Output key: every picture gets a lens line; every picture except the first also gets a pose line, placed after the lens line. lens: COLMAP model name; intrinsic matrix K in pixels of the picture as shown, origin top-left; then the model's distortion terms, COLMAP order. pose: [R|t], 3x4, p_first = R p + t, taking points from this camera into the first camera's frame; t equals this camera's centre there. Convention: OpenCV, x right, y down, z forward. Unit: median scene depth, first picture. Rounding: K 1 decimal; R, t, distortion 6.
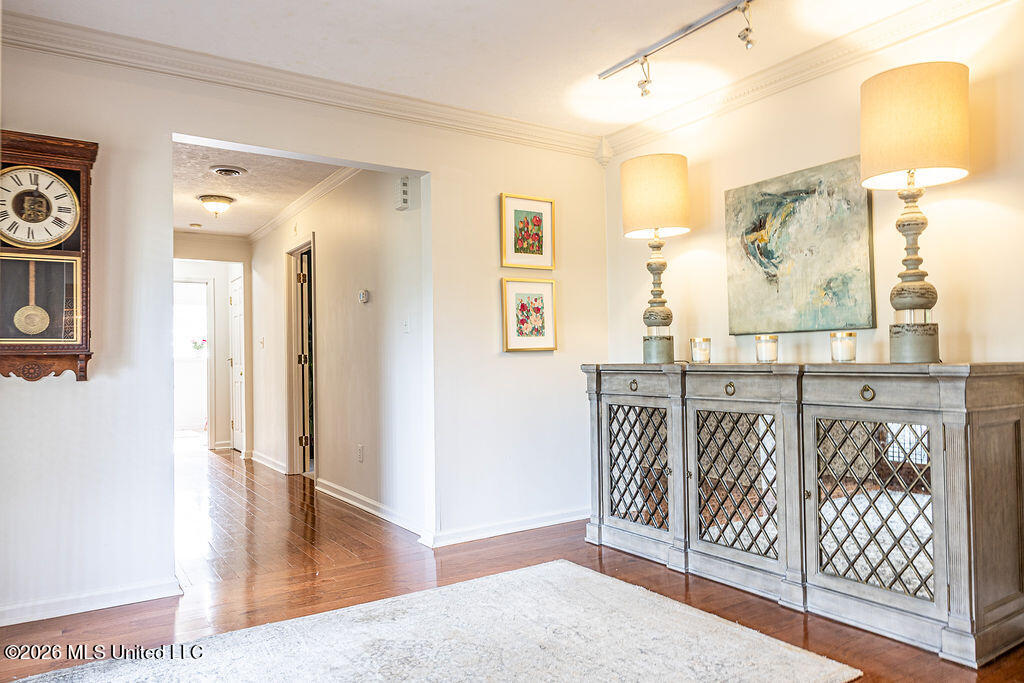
lens RADIAL K [[689.2, 0, 508.8], [0, 689.2, 350.0], [0, 0, 1]] dist [0.003583, -0.000307]
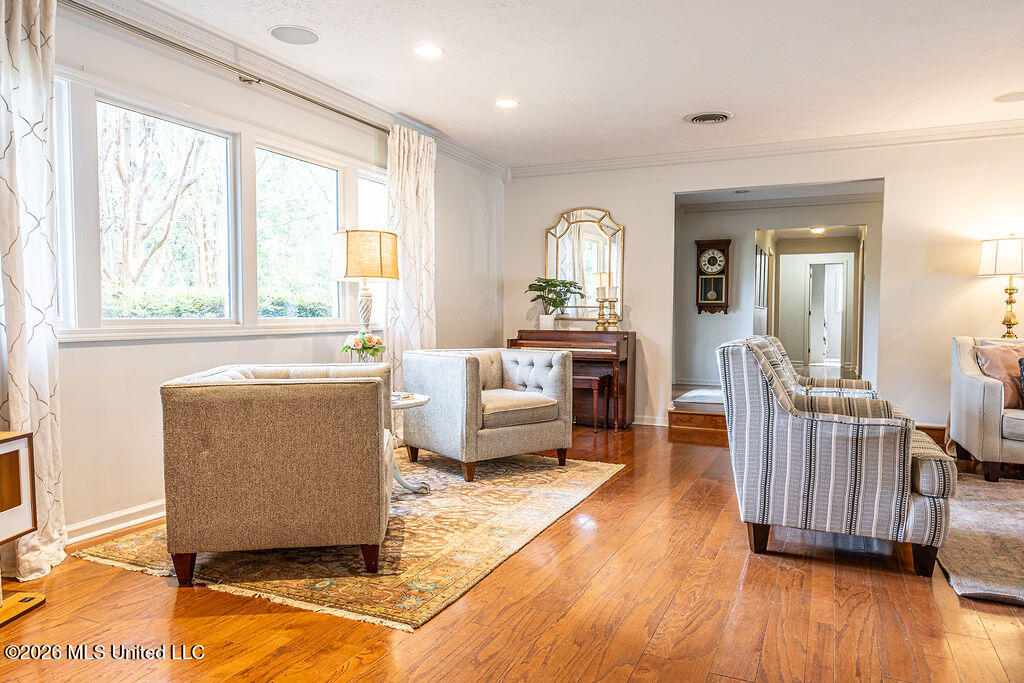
lens RADIAL K [[689.2, 0, 513.3], [0, 689.2, 343.5], [0, 0, 1]] dist [0.003583, -0.000307]
pose [[0.531991, 0.046163, -0.845491, 1.106276], [0.003320, 0.998391, 0.056600, -0.001886], [0.846743, -0.032917, 0.530982, -1.082538]]
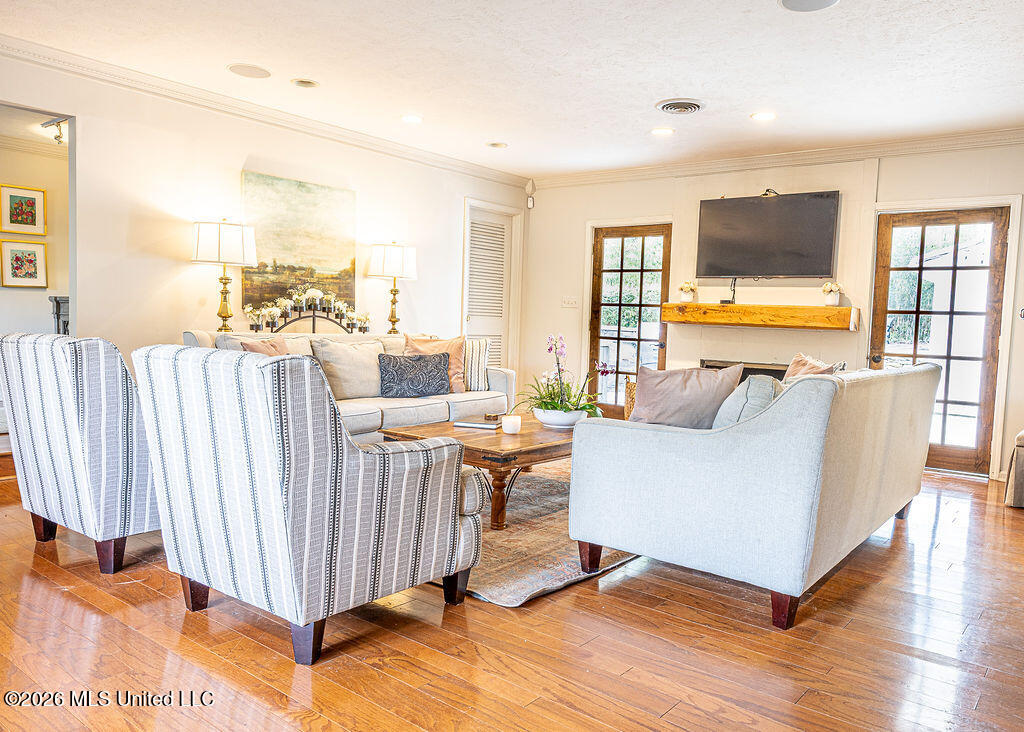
lens RADIAL K [[756.8, 0, 514.6], [0, 756.8, 369.5], [0, 0, 1]] dist [-0.027730, 0.014778]
pose [[0.949811, 0.013814, 0.312520, 0.584252], [-0.041132, 0.995866, 0.080989, 0.003491], [-0.310110, -0.089779, 0.946452, -1.015975]]
